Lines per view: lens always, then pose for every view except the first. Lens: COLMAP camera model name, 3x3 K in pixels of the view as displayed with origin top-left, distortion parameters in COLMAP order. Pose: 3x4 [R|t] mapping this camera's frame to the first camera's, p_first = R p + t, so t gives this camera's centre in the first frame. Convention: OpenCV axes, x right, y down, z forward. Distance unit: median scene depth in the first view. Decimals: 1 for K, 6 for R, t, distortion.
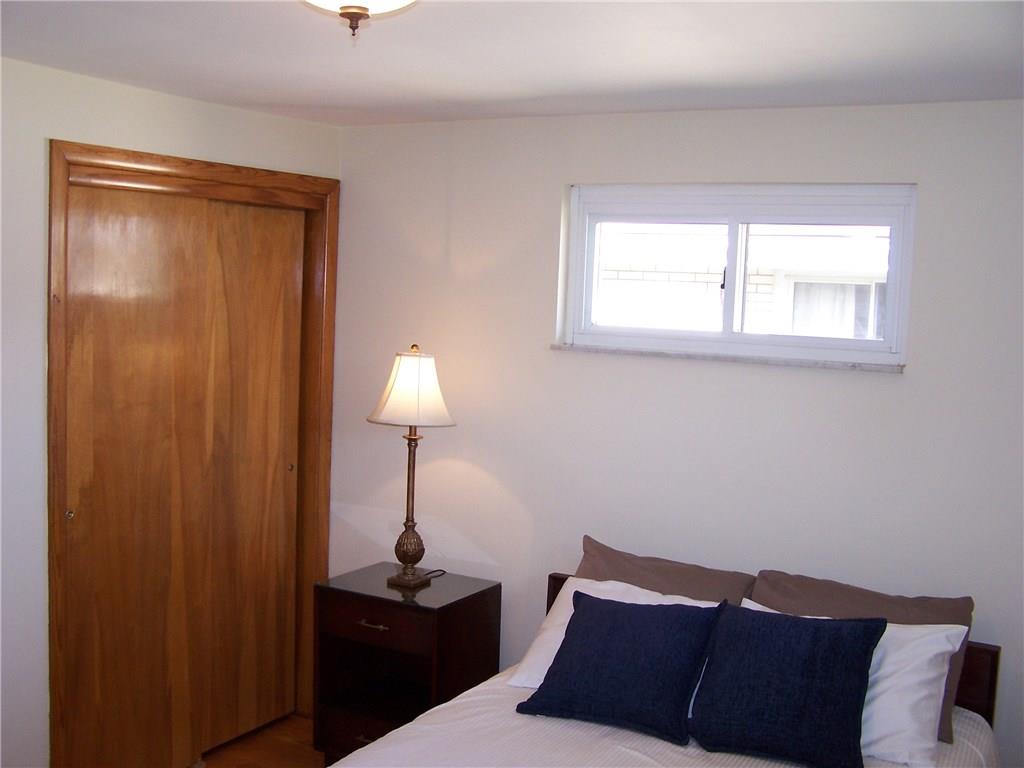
lens RADIAL K [[1163.6, 0, 510.8], [0, 1163.6, 408.2], [0, 0, 1]] dist [-0.200041, 0.336006]
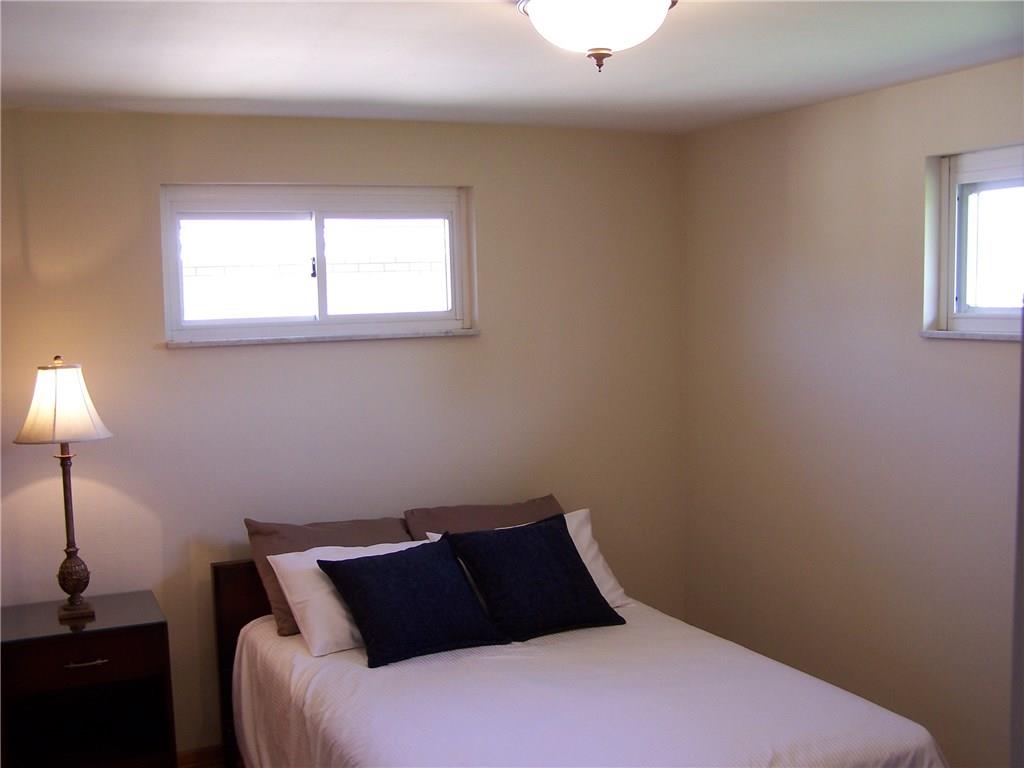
lens RADIAL K [[1163.6, 0, 510.8], [0, 1163.6, 408.2], [0, 0, 1]] dist [-0.200041, 0.336006]
pose [[0.581161, -0.133067, 0.802836, -0.624842], [0.125257, 0.989411, 0.073320, -0.035761], [-0.804091, 0.057950, 0.591675, 0.188956]]
